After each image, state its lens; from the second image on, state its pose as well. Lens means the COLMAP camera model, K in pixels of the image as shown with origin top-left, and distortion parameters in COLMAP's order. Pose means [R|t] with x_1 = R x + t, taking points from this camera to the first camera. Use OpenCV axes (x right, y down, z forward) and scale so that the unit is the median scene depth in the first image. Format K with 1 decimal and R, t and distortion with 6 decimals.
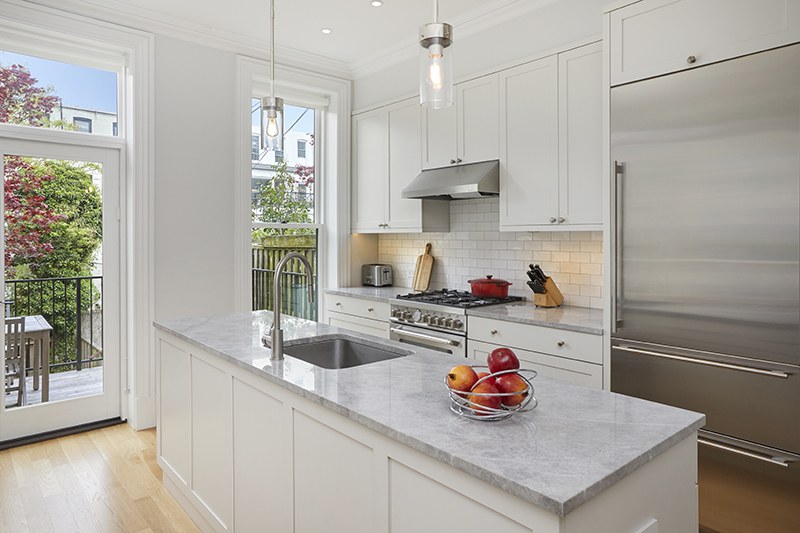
lens RADIAL K [[514.0, 0, 399.7], [0, 514.0, 248.4], [0, 0, 1]] dist [-0.002027, -0.000722]
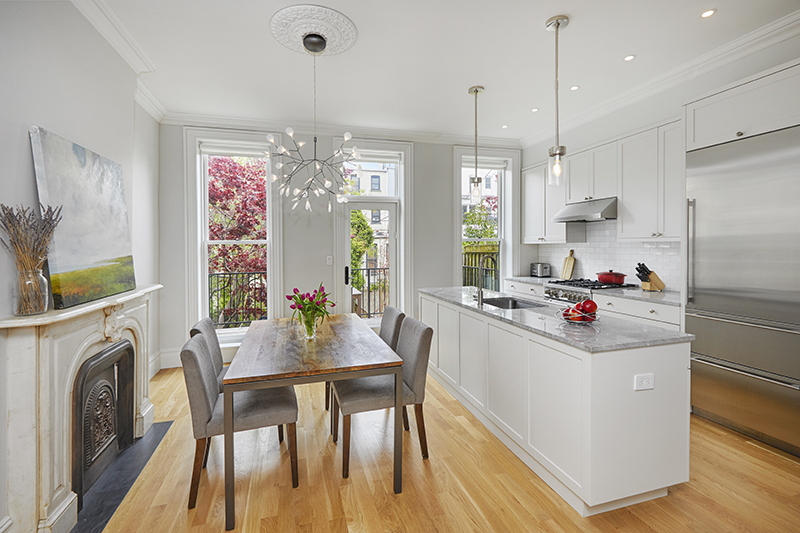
lens RADIAL K [[375.0, 0, 399.7], [0, 375.0, 254.9], [0, 0, 1]] dist [-0.000025, -0.000107]
pose [[0.912967, 0.000079, -0.408034, 0.047275], [0.002292, 0.999983, 0.005323, -0.001062], [0.408028, -0.005795, 0.912951, -0.286244]]
